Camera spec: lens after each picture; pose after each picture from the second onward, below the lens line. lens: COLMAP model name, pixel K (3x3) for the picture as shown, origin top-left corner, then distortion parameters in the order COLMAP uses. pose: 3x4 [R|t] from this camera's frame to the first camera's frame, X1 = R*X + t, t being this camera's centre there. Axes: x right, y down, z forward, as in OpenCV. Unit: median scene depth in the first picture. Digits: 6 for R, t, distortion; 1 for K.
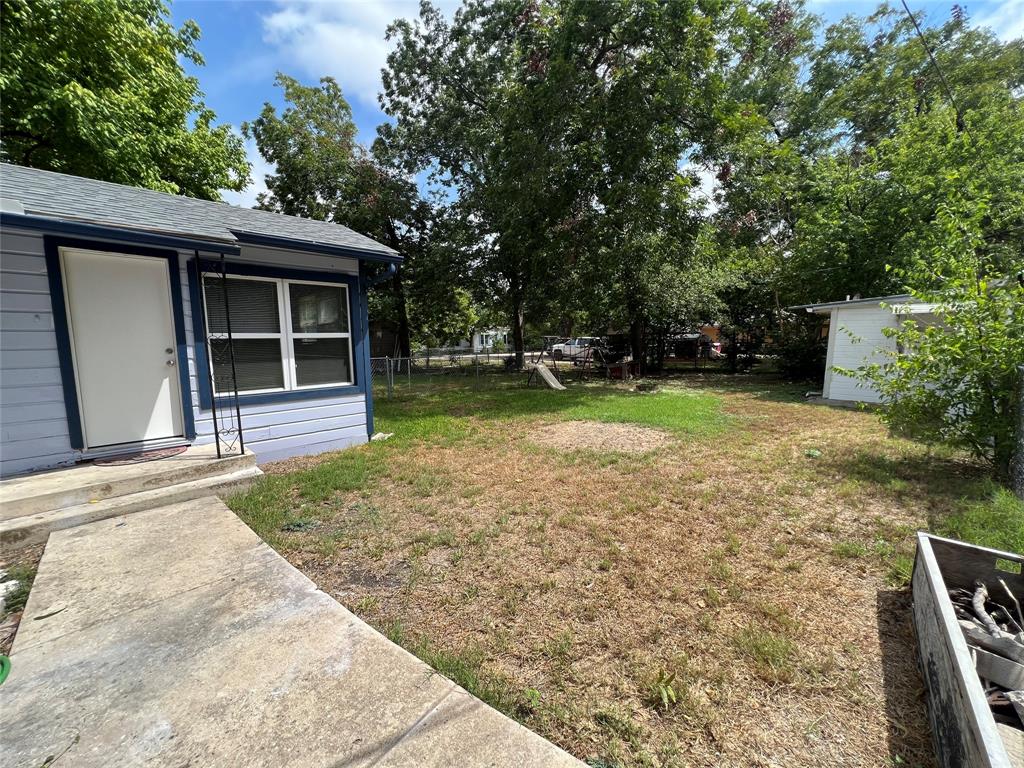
lens RADIAL K [[412.1, 0, 509.4], [0, 412.1, 387.2], [0, 0, 1]] dist [0.005790, -0.001231]
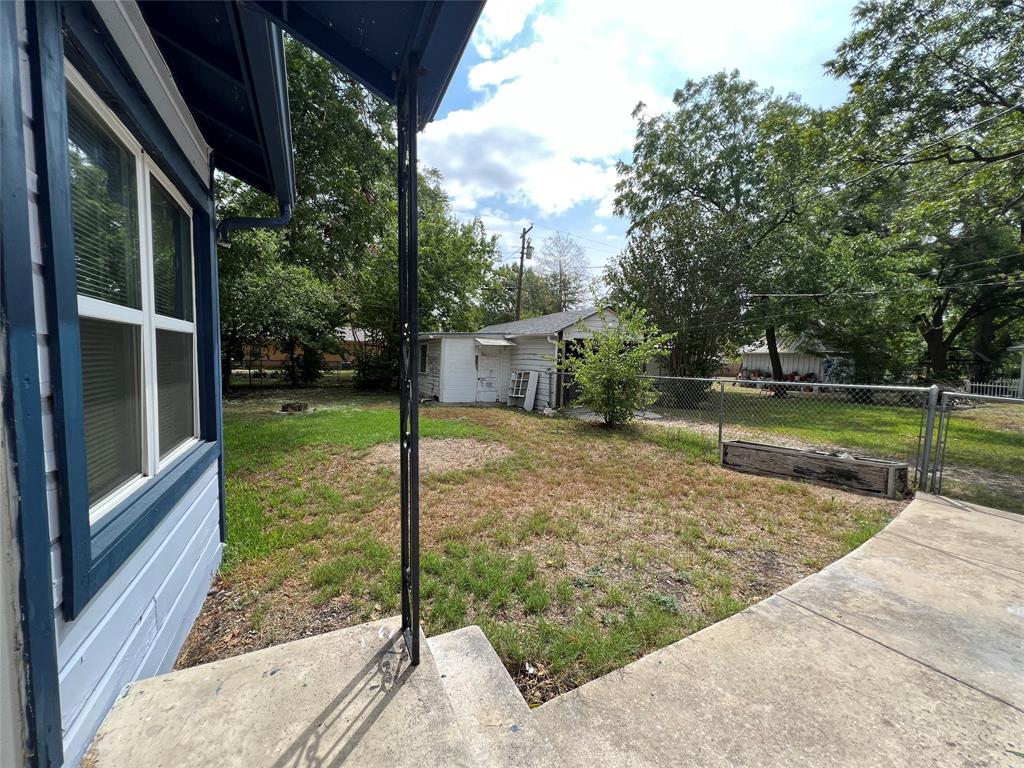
lens RADIAL K [[412.1, 0, 509.3], [0, 412.1, 386.7], [0, 0, 1]] dist [0.005790, -0.001231]
pose [[0.305246, -0.037928, 0.951518, -0.757516], [0.073275, 0.997180, 0.016242, -0.051045], [-0.949450, 0.064765, 0.307164, 0.596116]]
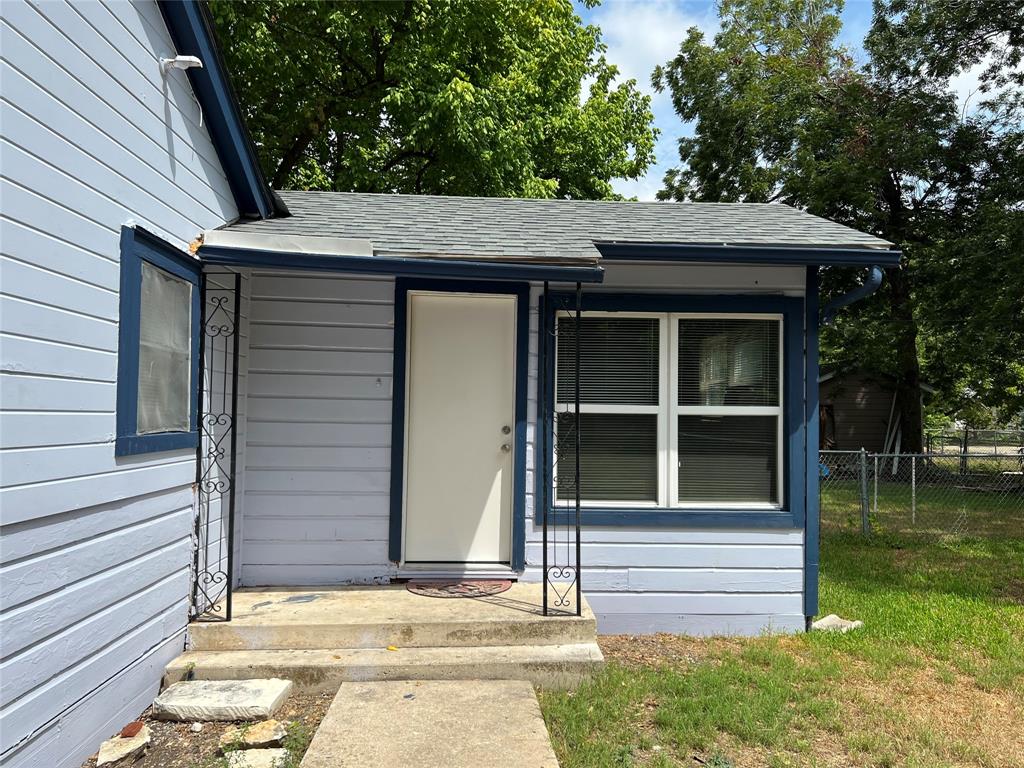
lens RADIAL K [[772.8, 0, 517.1], [0, 772.8, 385.0], [0, 0, 1]] dist [0.059605, -0.064167]
pose [[0.751754, 0.010093, -0.659366, 0.005016], [-0.099795, 0.990109, -0.098621, -0.032486], [0.651849, 0.139940, 0.745325, 0.066024]]
